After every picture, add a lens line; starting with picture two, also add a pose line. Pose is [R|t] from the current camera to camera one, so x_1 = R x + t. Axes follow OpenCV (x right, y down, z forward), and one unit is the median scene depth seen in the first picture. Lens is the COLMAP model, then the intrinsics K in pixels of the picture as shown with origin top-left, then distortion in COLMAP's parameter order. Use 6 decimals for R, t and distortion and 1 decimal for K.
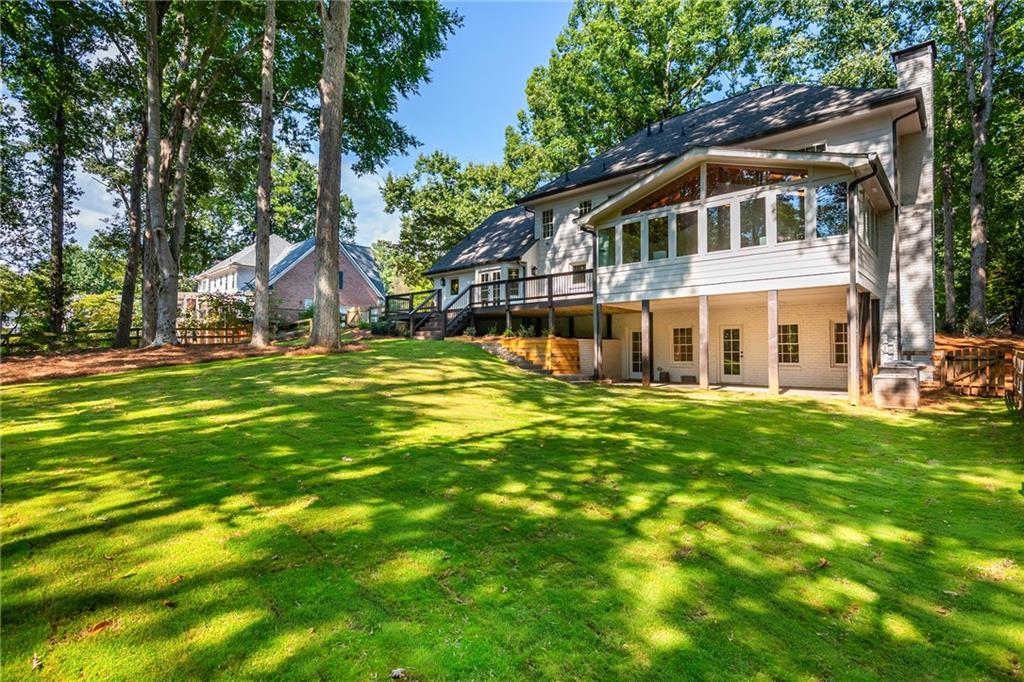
lens RADIAL K [[498.6, 0, 511.2], [0, 498.6, 336.9], [0, 0, 1]] dist [-0.001292, -0.000154]
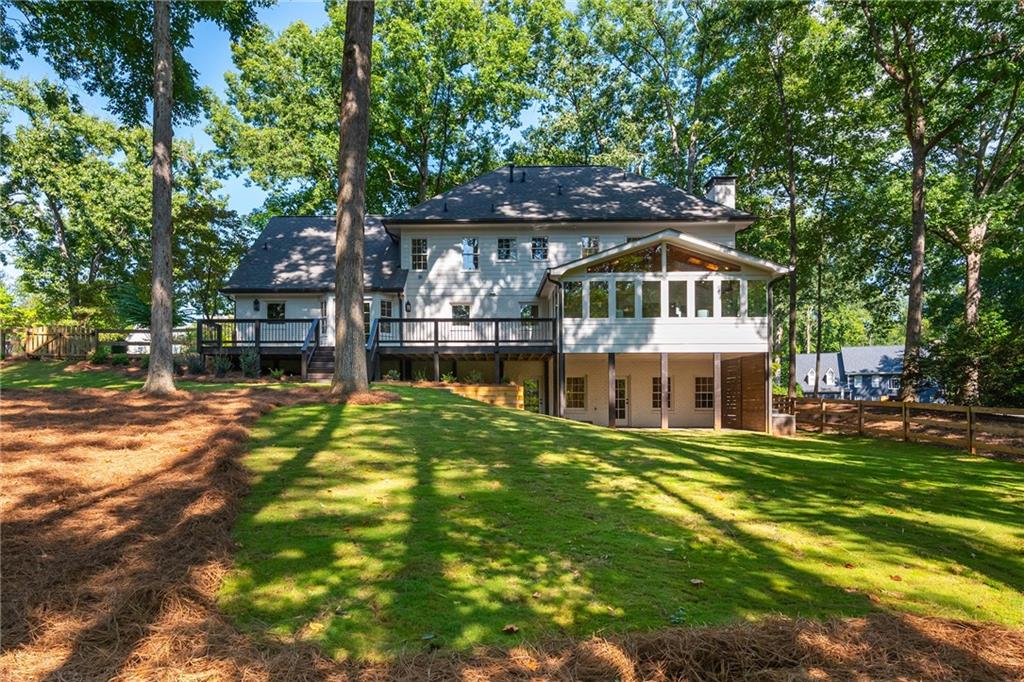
lens RADIAL K [[607.8, 0, 492.5], [0, 607.8, 397.3], [0, 0, 1]] dist [0.003791, -0.000137]
pose [[0.758489, -0.001137, 0.651685, -0.805642], [-0.018156, 0.999573, 0.022876, -0.000968], [-0.651433, -0.029183, 0.758144, 0.134964]]
